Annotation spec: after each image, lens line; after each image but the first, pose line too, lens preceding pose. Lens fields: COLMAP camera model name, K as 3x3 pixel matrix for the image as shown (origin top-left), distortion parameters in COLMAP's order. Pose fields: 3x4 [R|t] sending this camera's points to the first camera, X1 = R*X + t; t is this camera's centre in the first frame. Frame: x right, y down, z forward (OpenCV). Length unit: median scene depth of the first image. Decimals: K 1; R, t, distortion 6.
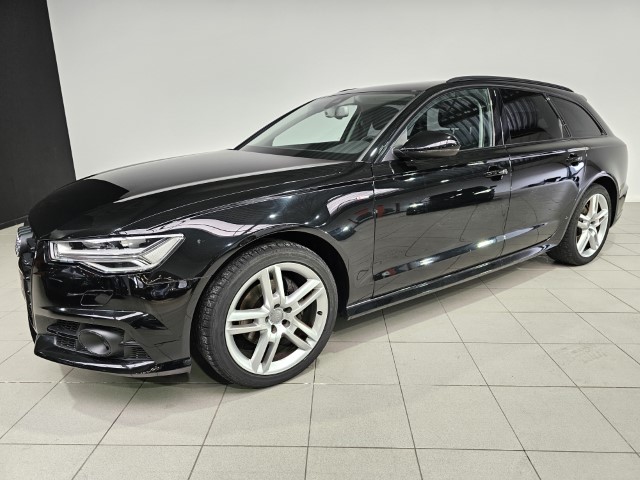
lens RADIAL K [[433.1, 0, 320.0], [0, 433.1, 240.0], [0, 0, 1]] dist [0.070674, -0.096339]
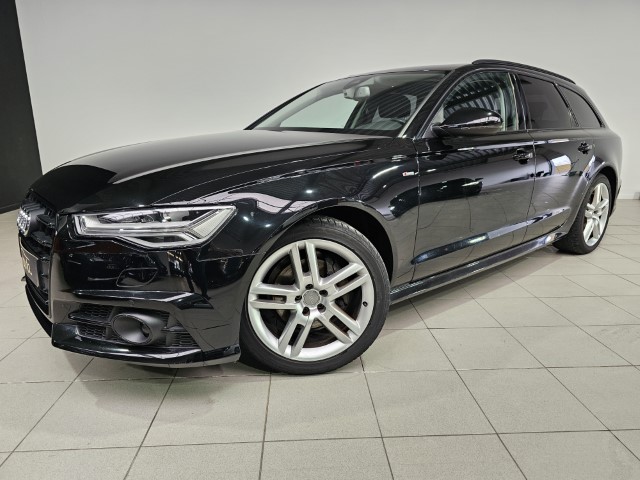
lens RADIAL K [[433.1, 0, 320.0], [0, 433.1, 240.0], [0, 0, 1]] dist [0.070674, -0.096339]
pose [[0.995782, -0.003579, 0.091683, -0.171603], [0.004608, 0.999929, -0.011011, 0.052979], [-0.091637, 0.011387, 0.995727, 0.073021]]
